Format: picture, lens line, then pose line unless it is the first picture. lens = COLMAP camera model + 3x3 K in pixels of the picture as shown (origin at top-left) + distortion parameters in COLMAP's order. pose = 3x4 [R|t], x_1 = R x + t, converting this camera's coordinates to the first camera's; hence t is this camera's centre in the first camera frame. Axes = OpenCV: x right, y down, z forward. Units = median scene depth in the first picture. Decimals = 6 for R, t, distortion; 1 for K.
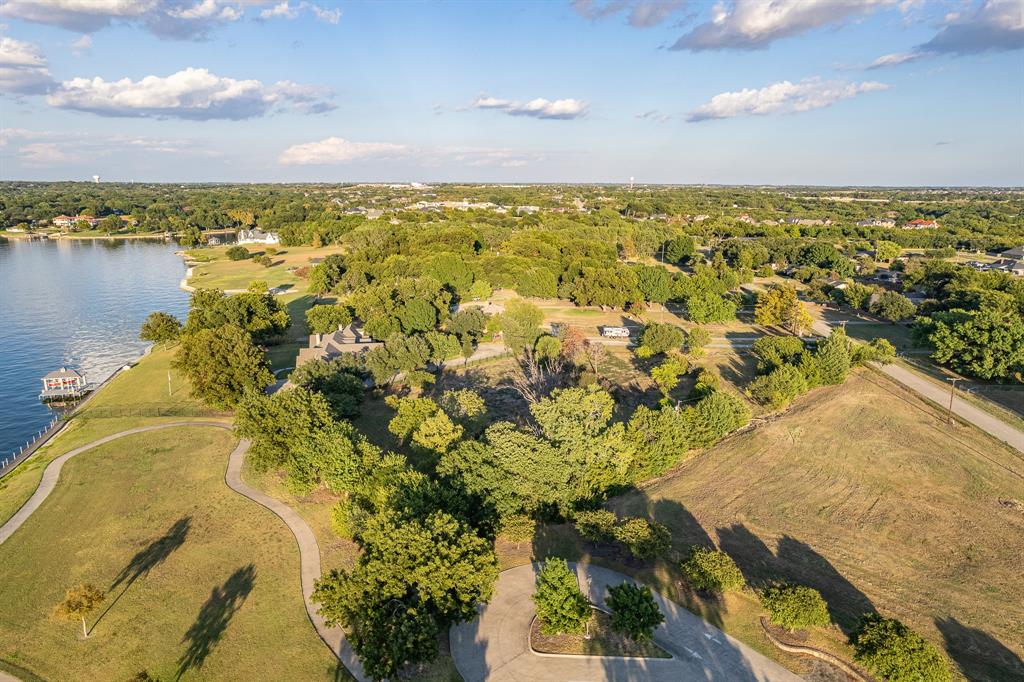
lens RADIAL K [[647.7, 0, 513.1], [0, 647.7, 339.7], [0, 0, 1]] dist [-0.084175, 0.086300]
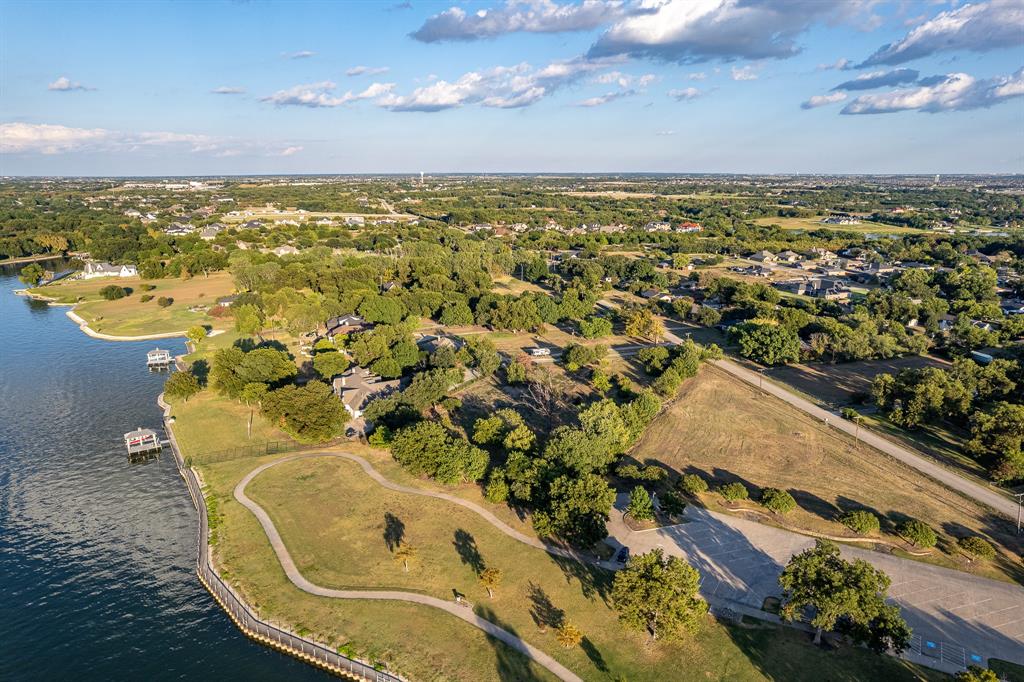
lens RADIAL K [[647.7, 0, 513.1], [0, 647.7, 339.7], [0, 0, 1]] dist [-0.084175, 0.086300]
pose [[0.945623, -0.087954, 0.313148, -0.405206], [0.082523, 0.996120, 0.030586, -0.104482], [-0.314623, -0.003081, 0.949212, -0.380319]]
